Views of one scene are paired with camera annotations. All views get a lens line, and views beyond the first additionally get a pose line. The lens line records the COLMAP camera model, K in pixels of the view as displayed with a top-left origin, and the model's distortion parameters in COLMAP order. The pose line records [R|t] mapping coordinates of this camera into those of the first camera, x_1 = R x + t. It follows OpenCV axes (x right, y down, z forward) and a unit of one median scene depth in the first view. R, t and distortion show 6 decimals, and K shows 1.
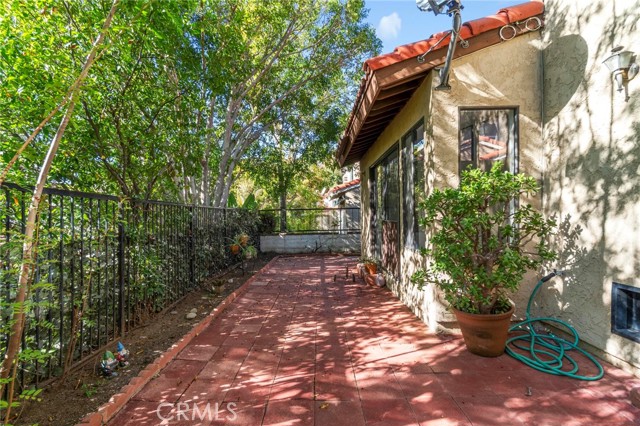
lens RADIAL K [[303.5, 0, 316.6], [0, 303.5, 221.7], [0, 0, 1]] dist [-0.014343, 0.012967]
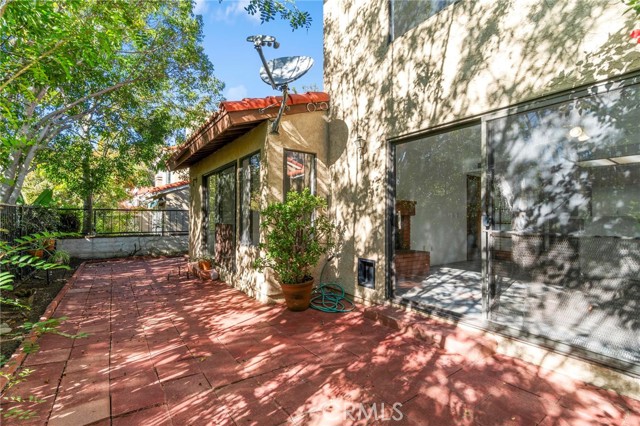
lens RADIAL K [[303.5, 0, 316.6], [0, 303.5, 221.7], [0, 0, 1]] dist [-0.014343, 0.012967]
pose [[0.814055, 0.009133, 0.580716, -0.236450], [-0.006378, 0.999957, -0.006786, -0.004829], [-0.580753, 0.001820, 0.814078, -0.282674]]
